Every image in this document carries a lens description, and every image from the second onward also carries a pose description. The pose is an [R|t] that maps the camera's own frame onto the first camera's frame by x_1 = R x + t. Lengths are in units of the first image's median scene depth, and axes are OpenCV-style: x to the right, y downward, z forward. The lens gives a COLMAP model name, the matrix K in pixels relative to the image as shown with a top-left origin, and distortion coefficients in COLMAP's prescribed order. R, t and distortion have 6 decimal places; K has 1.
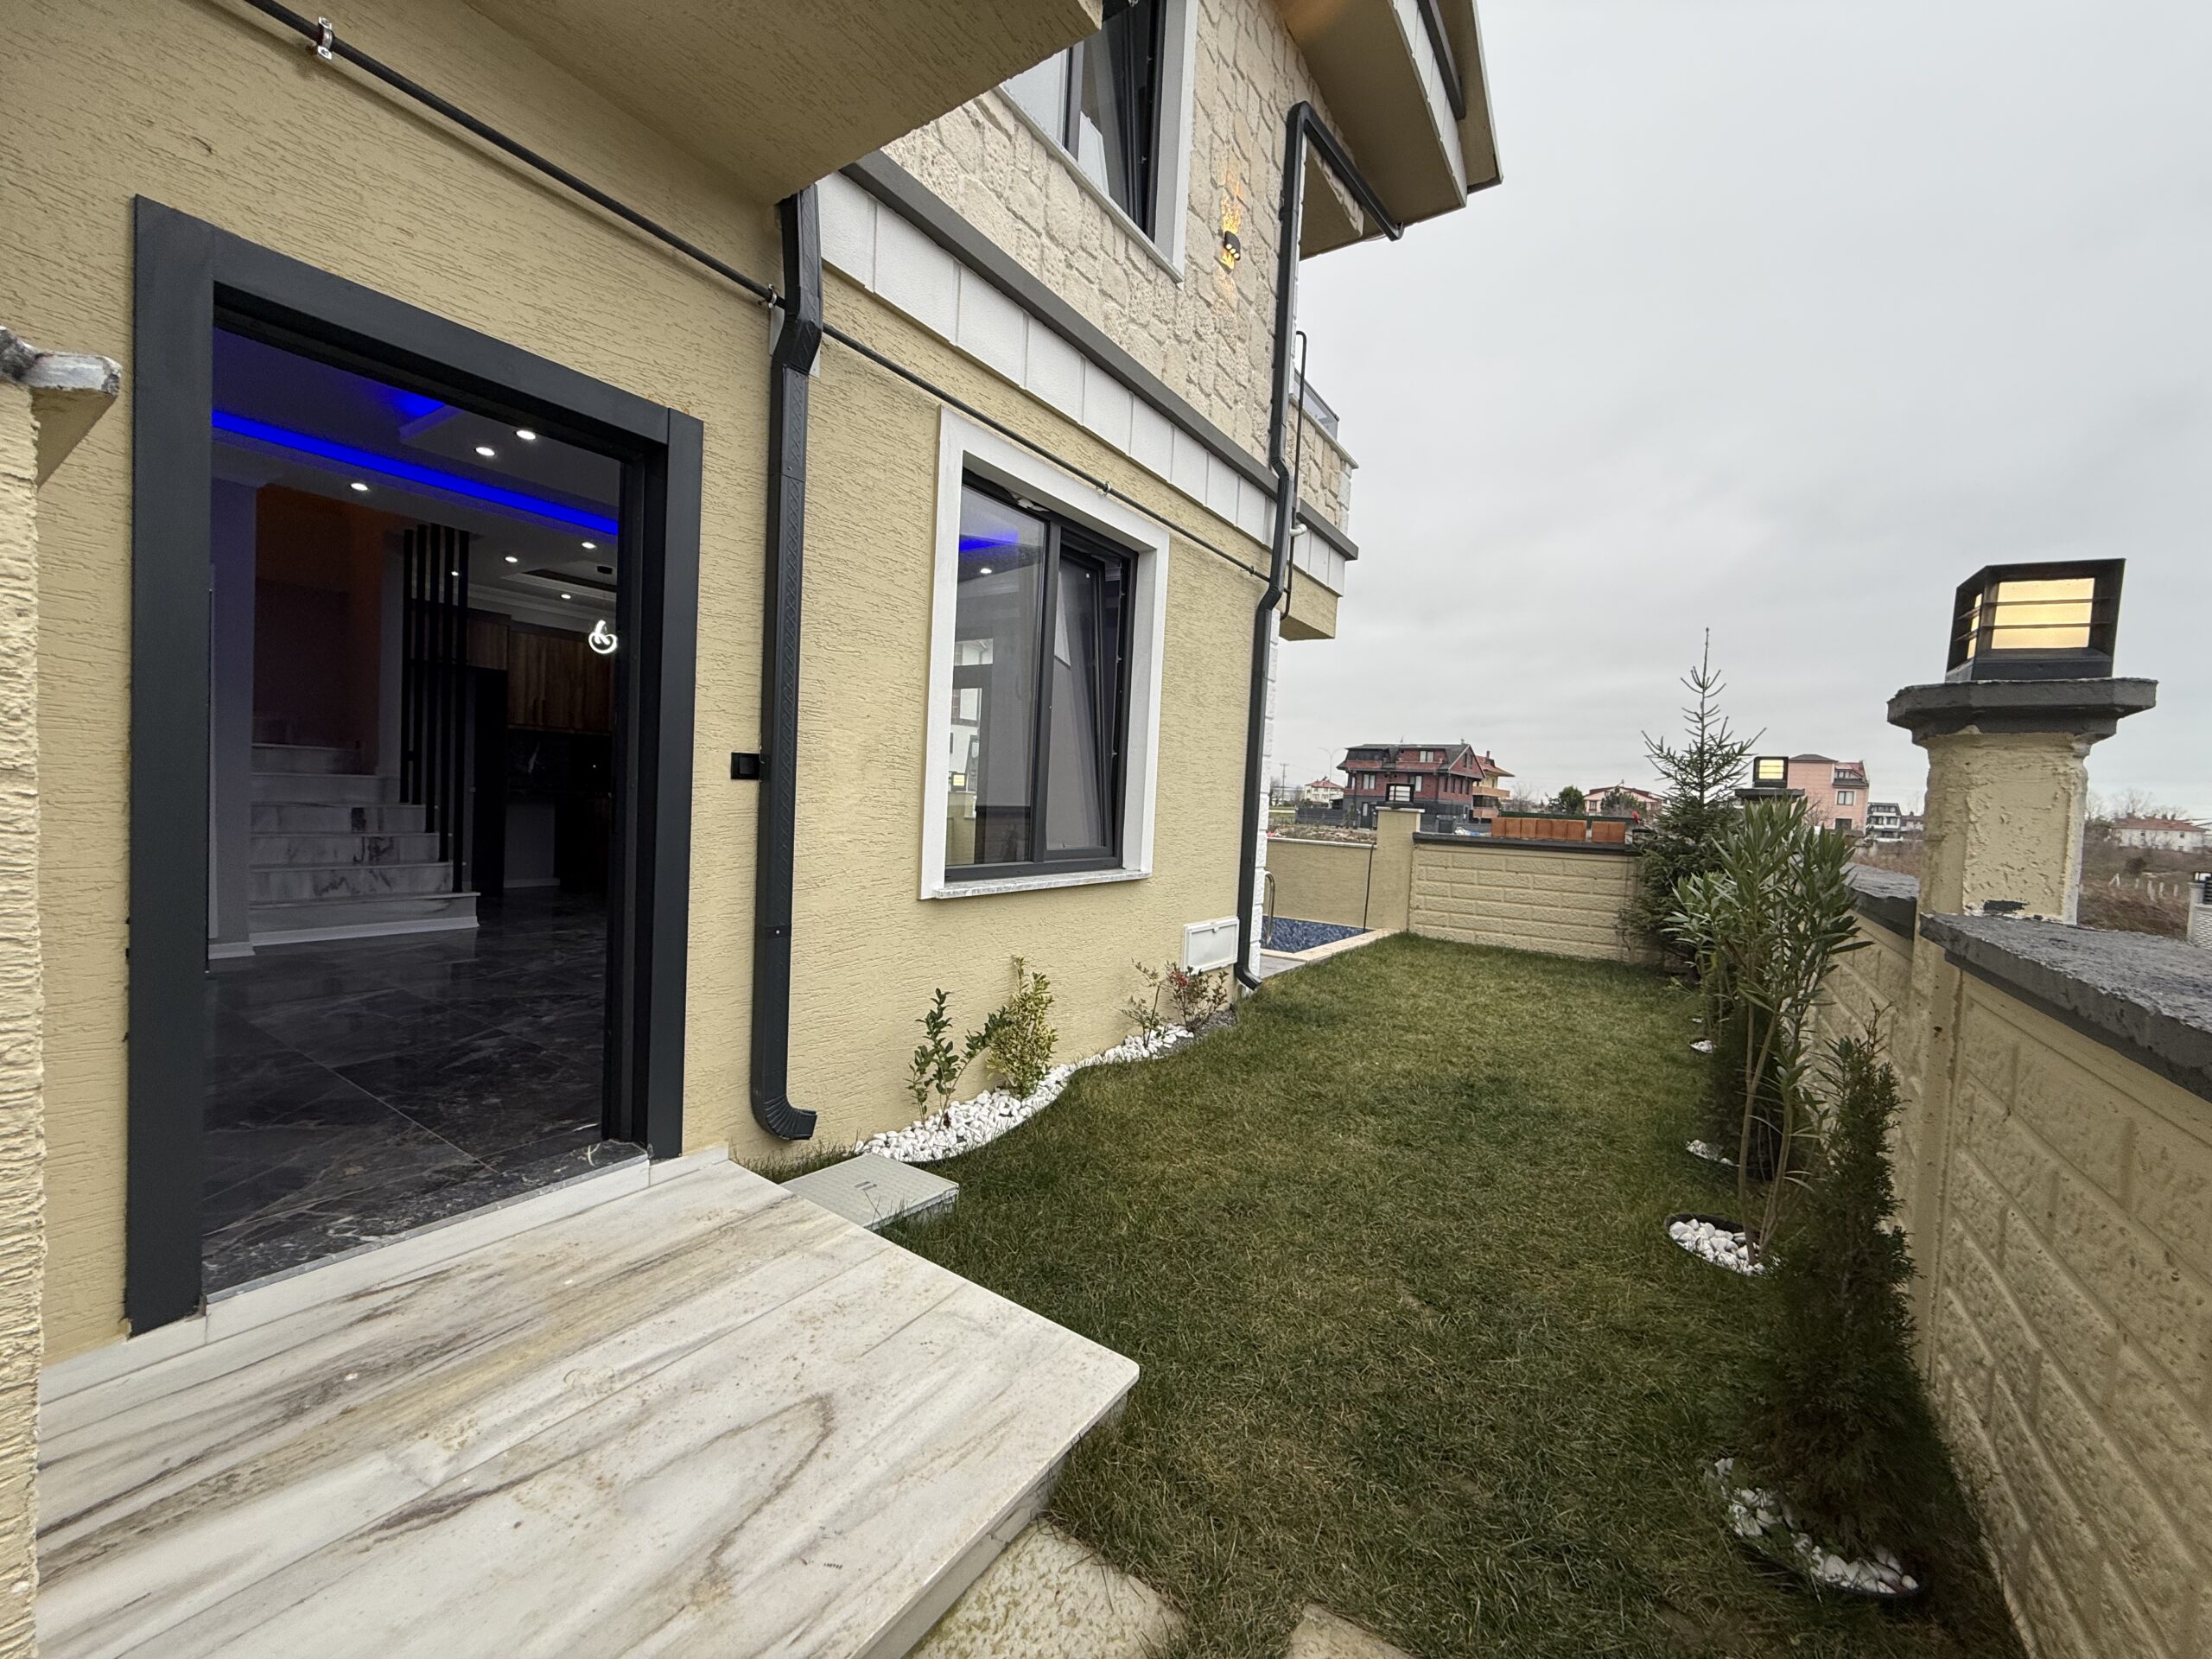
lens RADIAL K [[877.8, 0, 1099.0], [0, 877.8, 829.1], [0, 0, 1]] dist [0.000624, 0.000017]
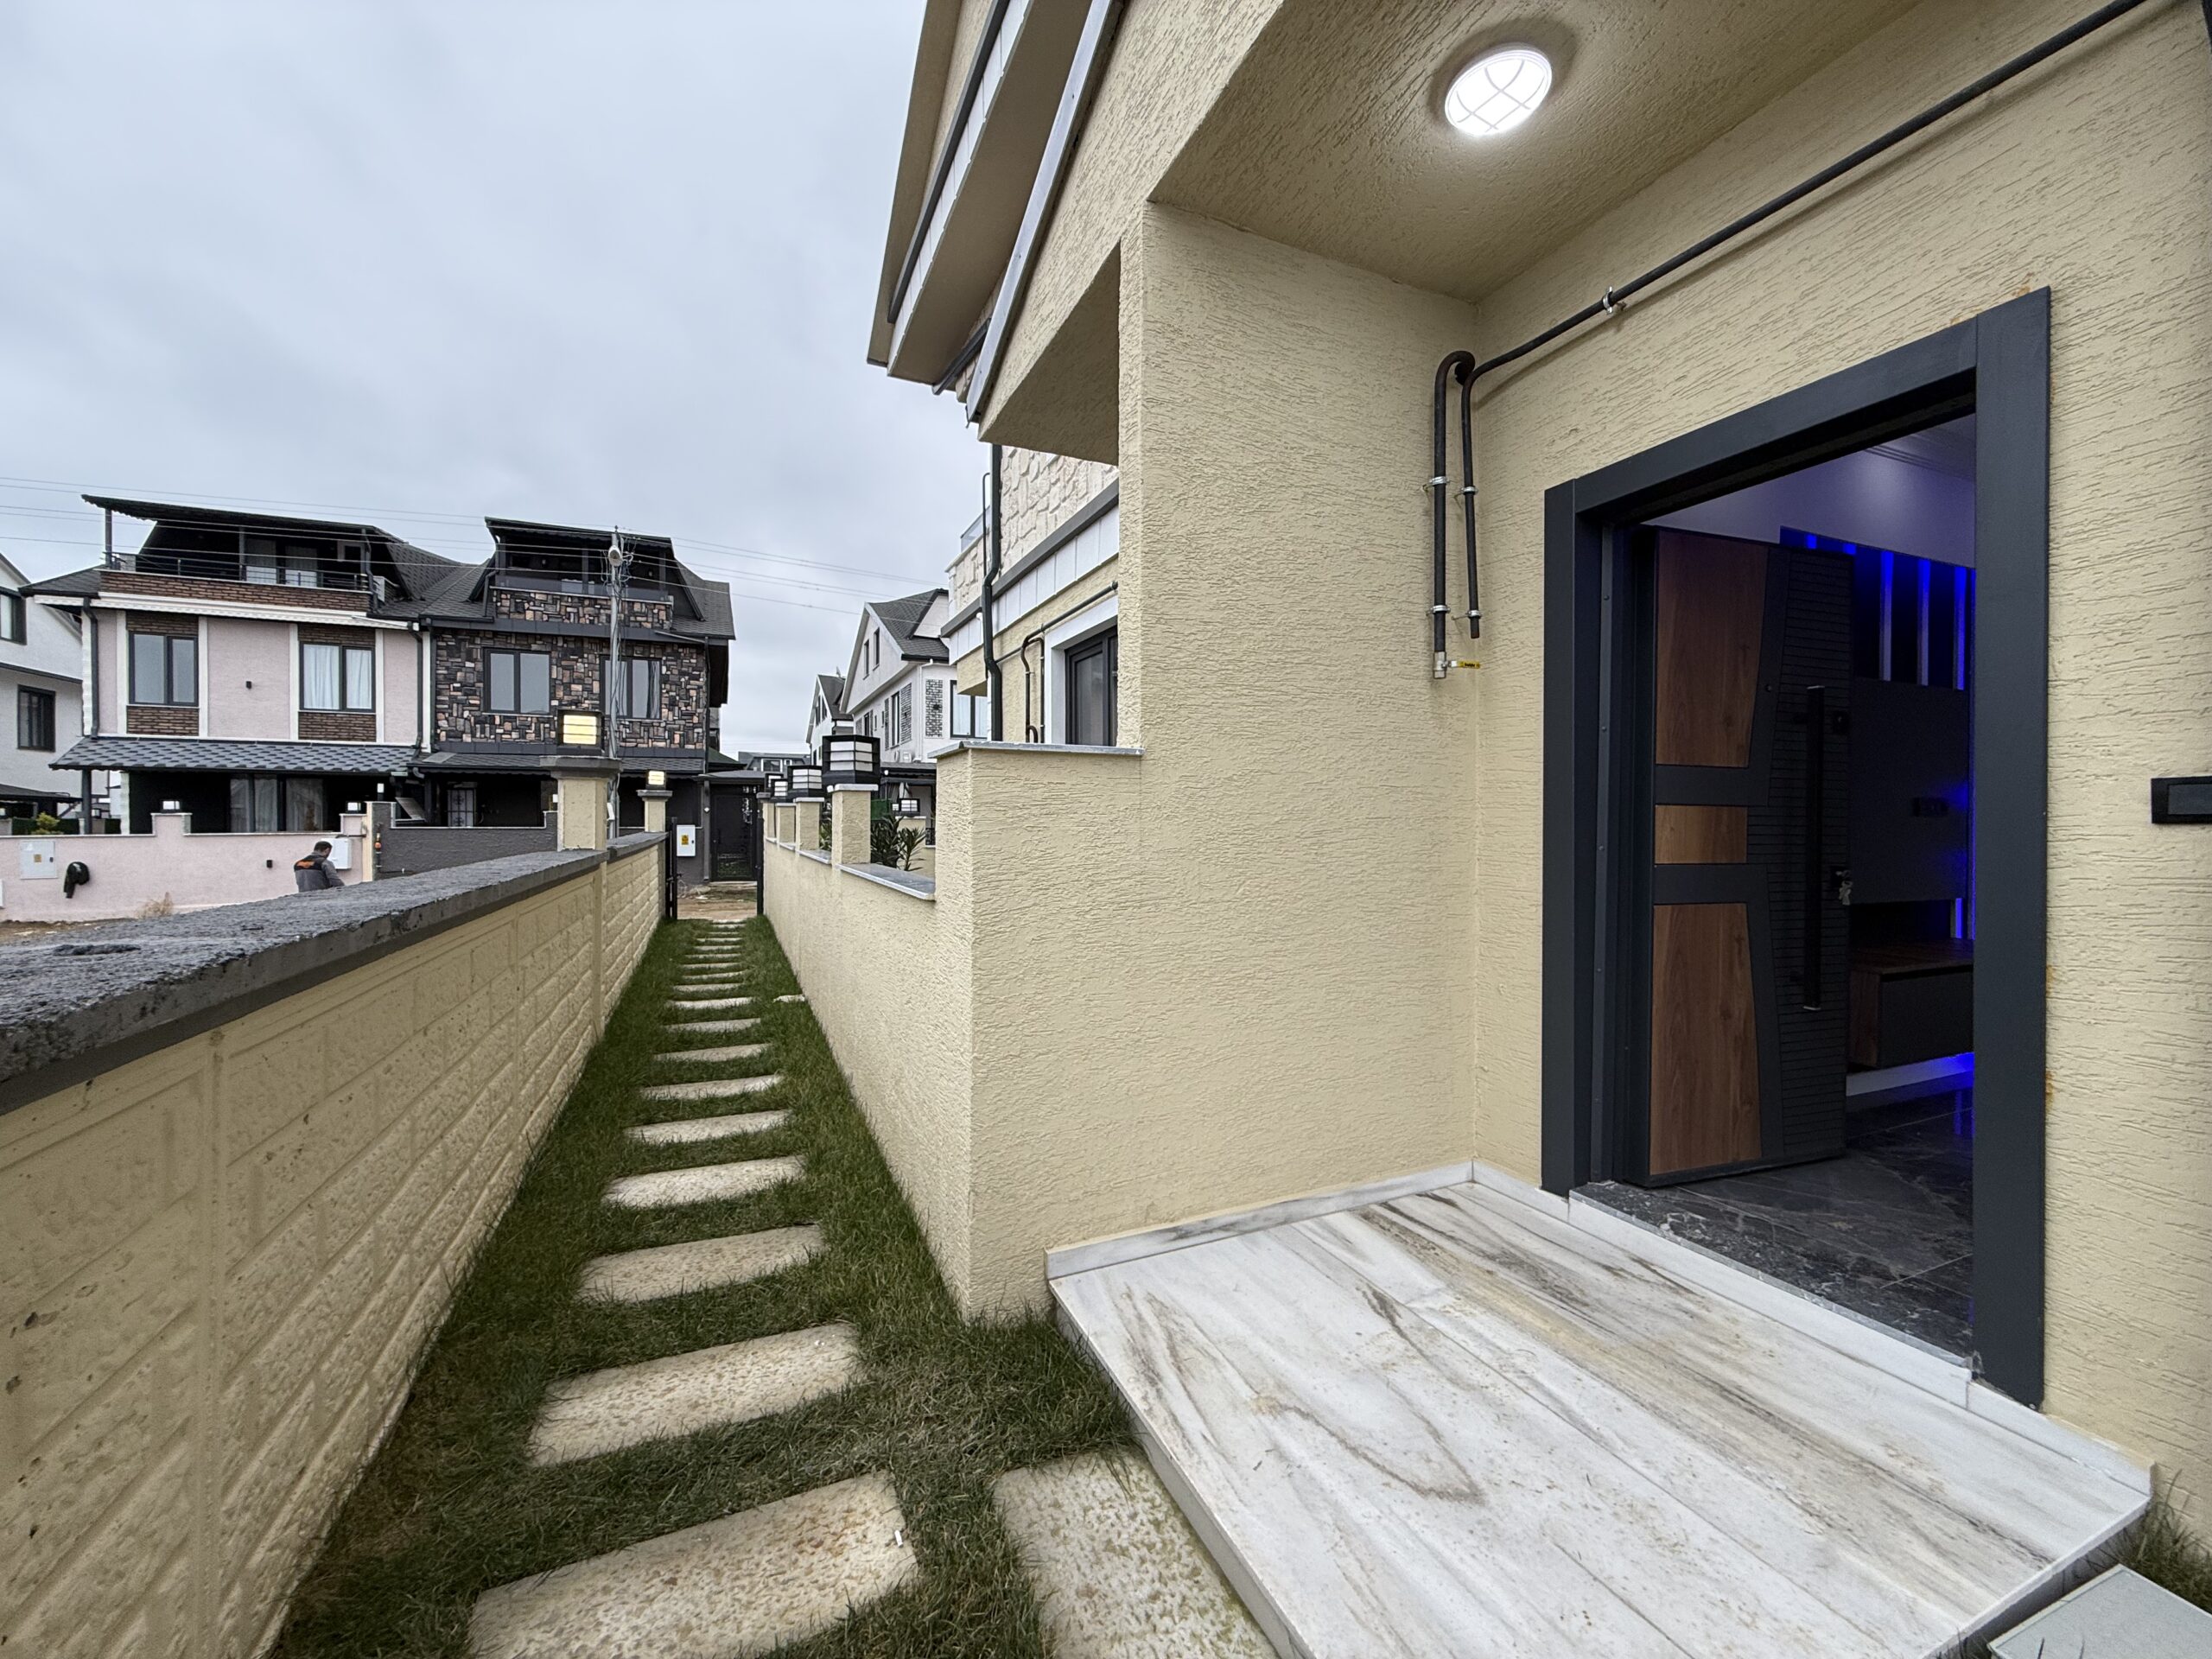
lens RADIAL K [[878.8, 0, 1099.4], [0, 878.8, 829.2], [0, 0, 1]] dist [0.000909, -0.000014]
pose [[-0.536245, -0.043915, -0.842919, 0.202408], [-0.063851, 0.997895, -0.011369, -0.001209], [0.841644, 0.047725, -0.537920, 0.331204]]
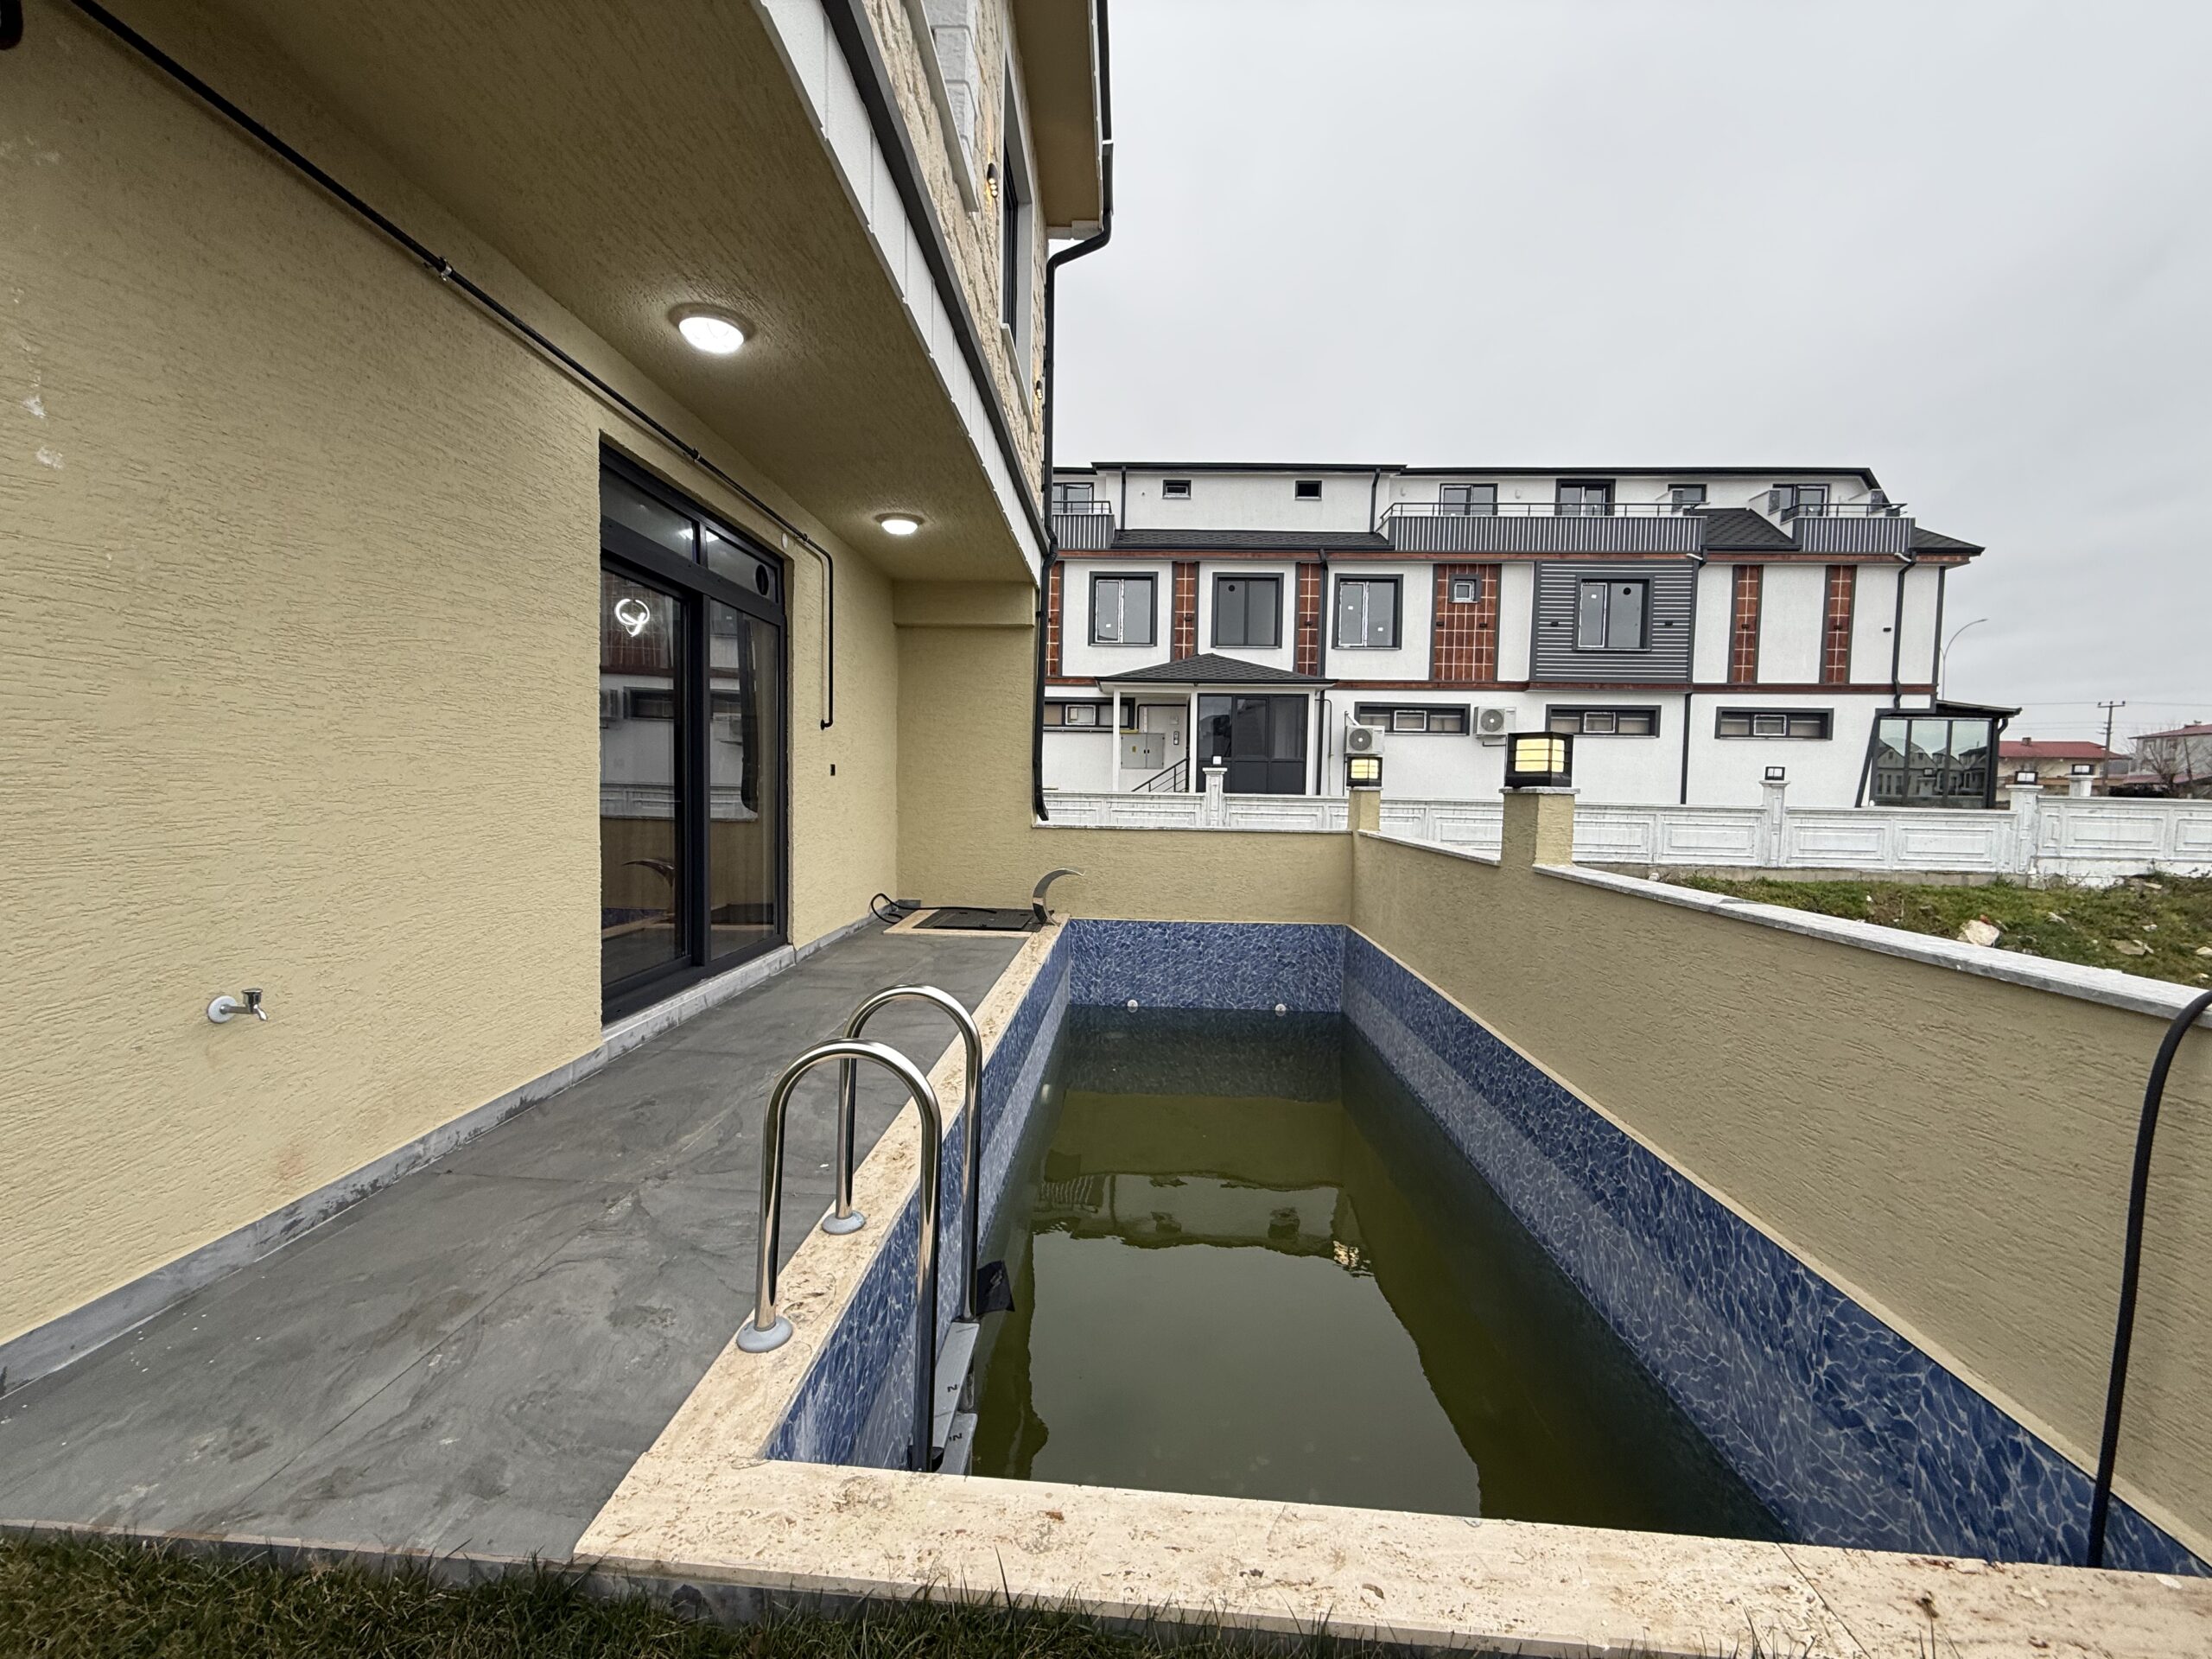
lens RADIAL K [[877.8, 0, 1099.0], [0, 877.8, 829.1], [0, 0, 1]] dist [0.000624, 0.000017]
pose [[0.517608, 0.005745, -0.855599, 0.563522], [-0.026873, 0.999593, -0.009545, -0.011062], [0.855196, 0.027934, 0.517551, 1.216445]]
